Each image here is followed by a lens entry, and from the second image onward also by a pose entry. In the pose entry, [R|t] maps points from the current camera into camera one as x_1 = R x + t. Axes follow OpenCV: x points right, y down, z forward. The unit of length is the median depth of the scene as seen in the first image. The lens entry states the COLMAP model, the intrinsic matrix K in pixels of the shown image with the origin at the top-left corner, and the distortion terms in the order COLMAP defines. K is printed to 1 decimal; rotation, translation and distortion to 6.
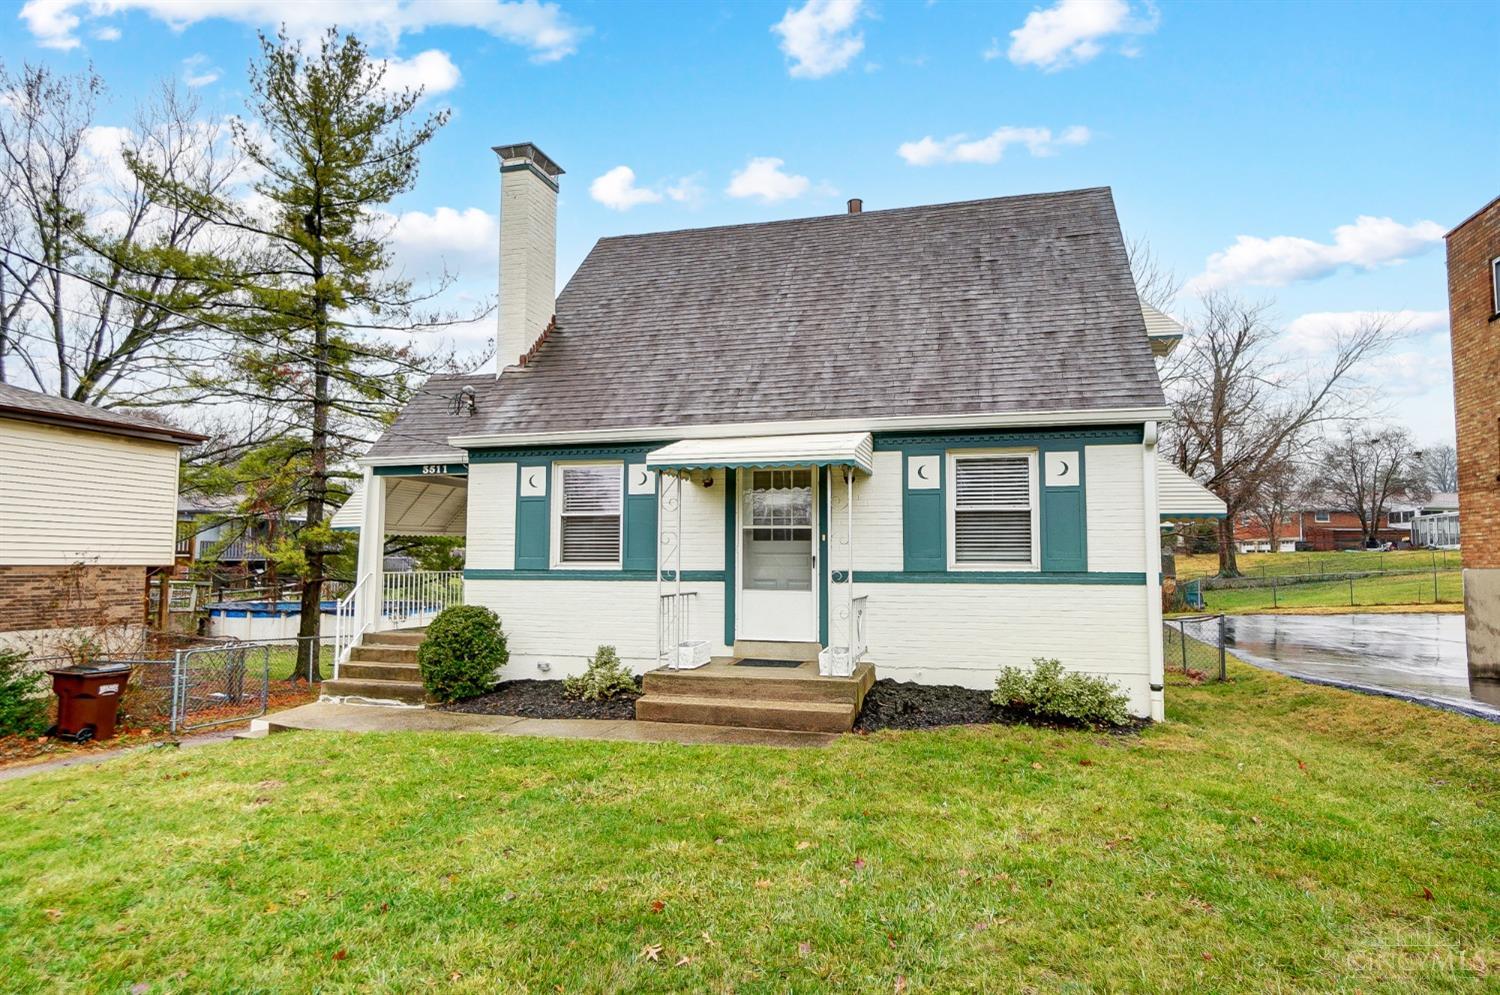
lens RADIAL K [[907.4, 0, 746.8], [0, 907.4, 509.5], [0, 0, 1]] dist [0.001125, 0.012819]
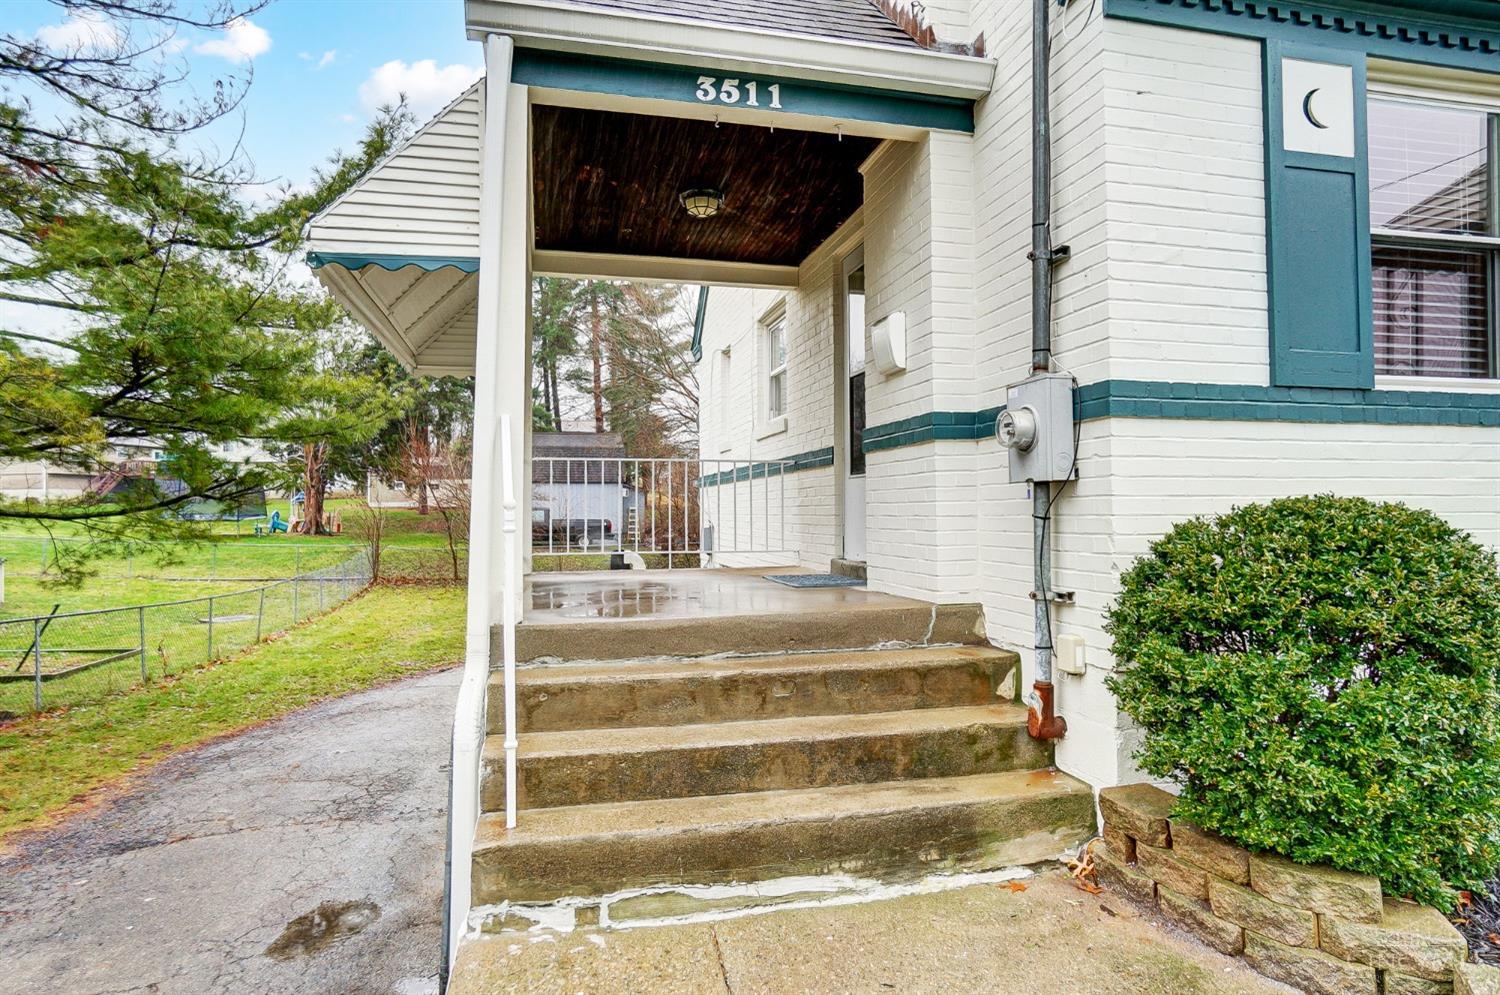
lens RADIAL K [[845.4, 0, 751.2], [0, 845.4, 504.2], [0, 0, 1]] dist [-0.007834, 0.003080]
pose [[0.873631, -0.007572, 0.486530, -0.575630], [-0.018527, 0.998636, 0.048810, 0.099558], [-0.486236, -0.051656, 0.872299, 0.879333]]
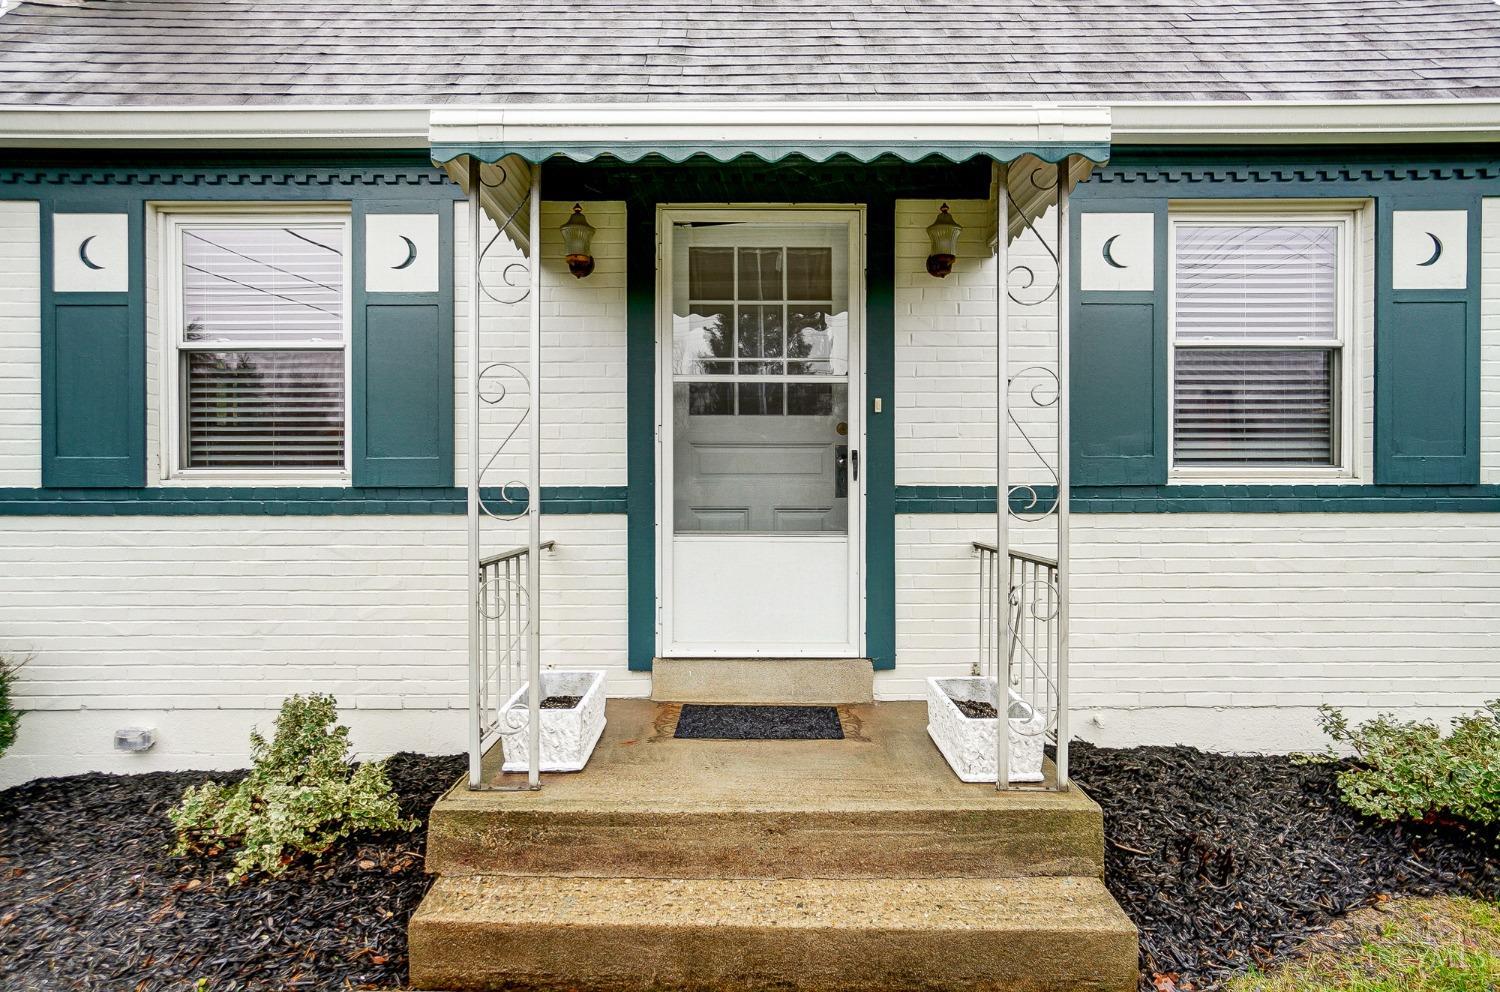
lens RADIAL K [[907.4, 0, 748.6], [0, 907.4, 499.4], [0, 0, 1]] dist [0.001125, 0.012819]
pose [[0.963769, -0.008939, 0.266589, -0.078714], [-0.011113, 0.997225, 0.073613, 0.041833], [-0.266507, -0.073909, 0.960995, 0.588343]]
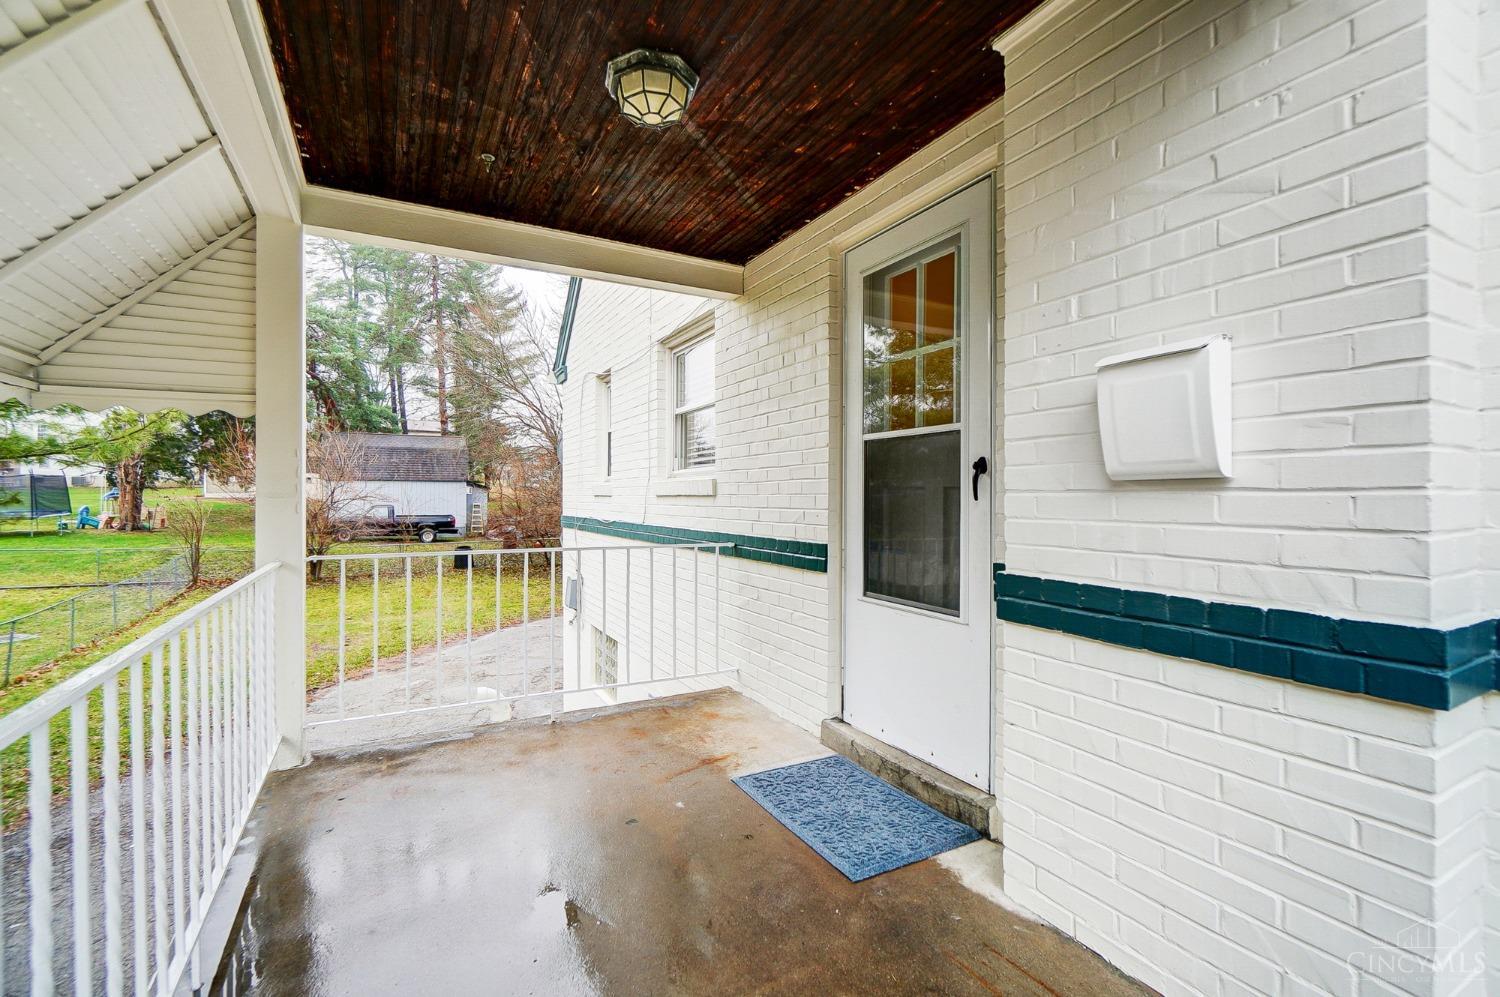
lens RADIAL K [[654.7, 0, 739.7], [0, 654.7, 501.3], [0, 0, 1]] dist [-0.001619, -0.000954]
pose [[0.728898, -0.010066, 0.684548, -0.492299], [-0.040530, 0.997504, 0.057823, 0.063388], [-0.683422, -0.069892, 0.726670, 1.112112]]
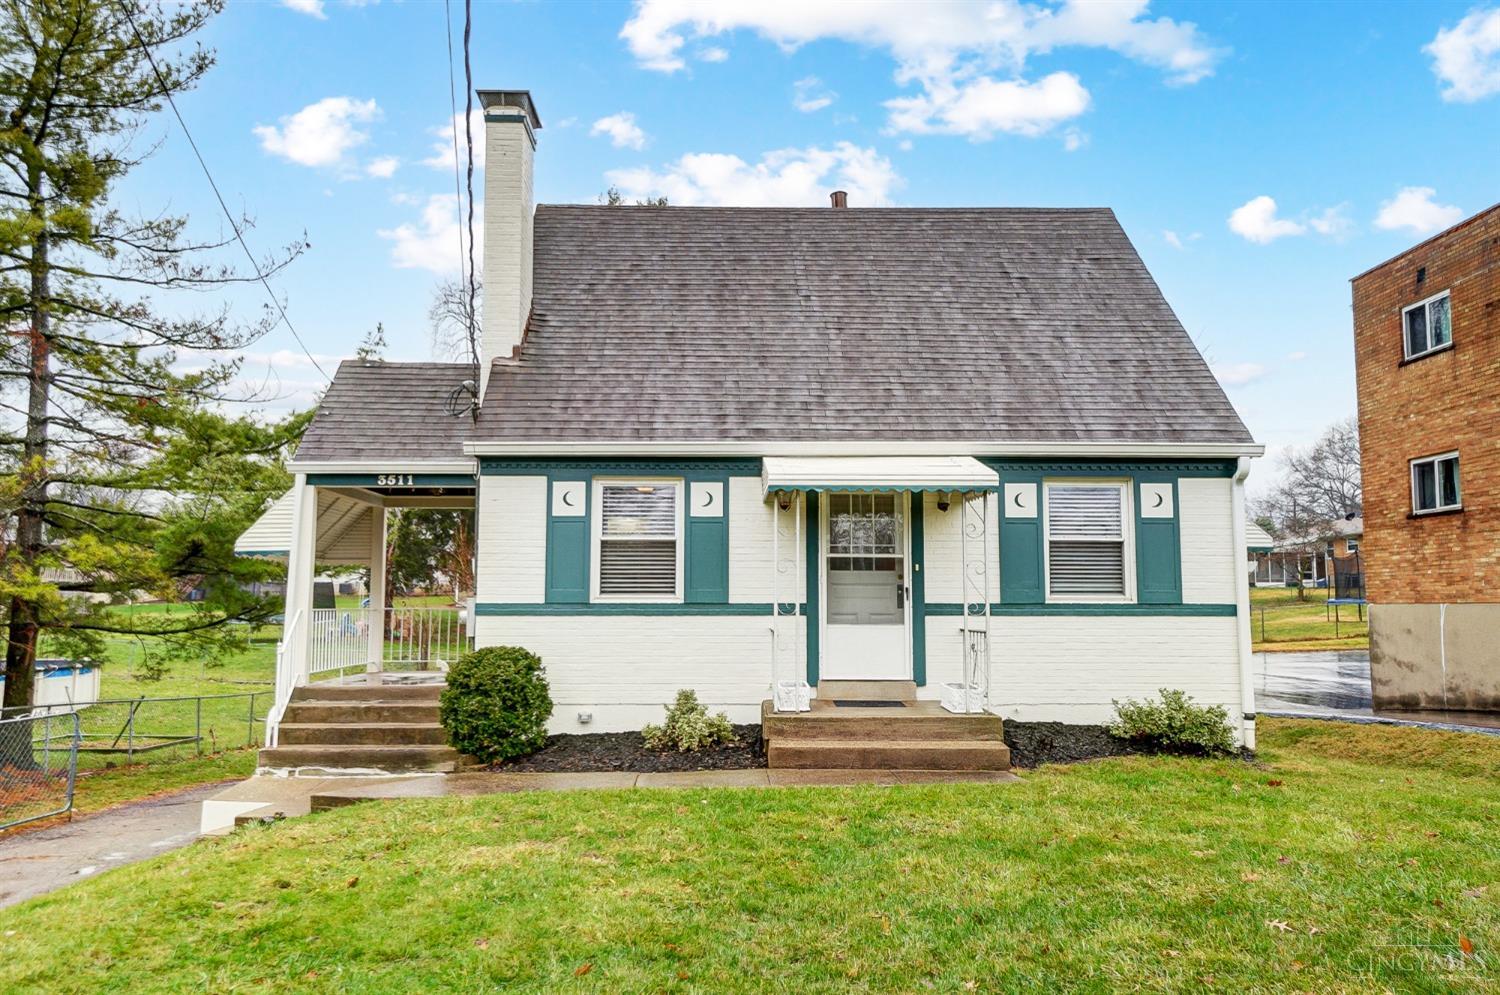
lens RADIAL K [[1157.2, 0, 746.6], [0, 1157.2, 506.1], [0, 0, 1]] dist [0.044691, -0.028880]
pose [[0.956627, 0.022577, 0.290440, -0.410747], [-0.014895, 0.999479, -0.028635, 0.004346], [-0.290935, 0.023067, 0.956465, -0.085509]]
